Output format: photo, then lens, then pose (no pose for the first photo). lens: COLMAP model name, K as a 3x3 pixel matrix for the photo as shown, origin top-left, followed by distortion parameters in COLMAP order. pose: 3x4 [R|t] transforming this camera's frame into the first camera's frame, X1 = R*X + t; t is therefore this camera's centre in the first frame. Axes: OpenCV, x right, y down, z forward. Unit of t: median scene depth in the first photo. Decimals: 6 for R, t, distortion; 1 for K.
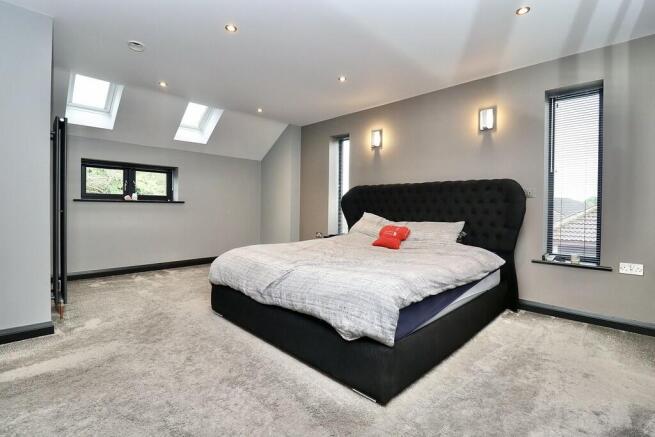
lens RADIAL K [[302.7, 0, 329.1], [0, 302.7, 209.8], [0, 0, 1]] dist [0.000337, -0.013761]
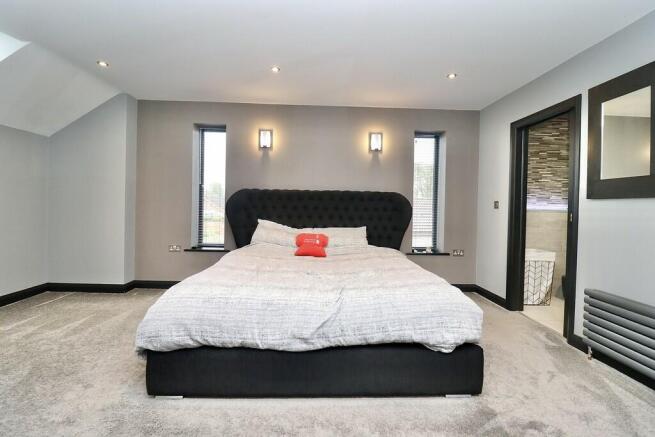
lens RADIAL K [[302.7, 0, 329.1], [0, 302.7, 209.8], [0, 0, 1]] dist [0.000337, -0.013761]
pose [[0.685278, -0.006425, 0.728253, -0.515929], [-0.004597, 0.999903, 0.013148, -0.042226], [-0.728267, -0.012358, 0.685182, 0.303262]]
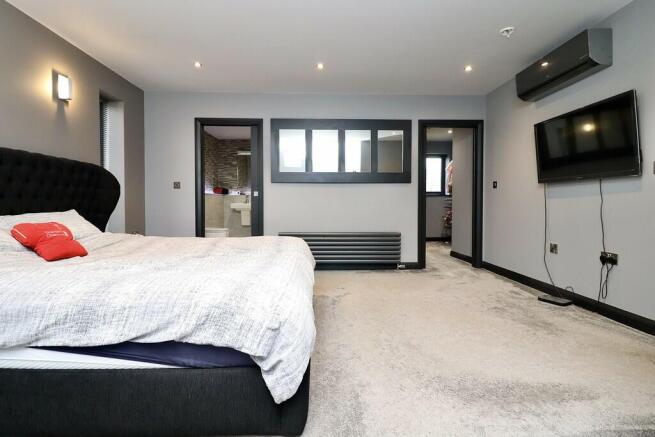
lens RADIAL K [[302.7, 0, 329.1], [0, 302.7, 209.8], [0, 0, 1]] dist [0.000337, -0.013761]
pose [[-0.722438, -0.035395, 0.690529, -0.605722], [-0.008036, 0.999051, 0.042803, -0.005092], [-0.691389, 0.025374, -0.722037, 1.127288]]
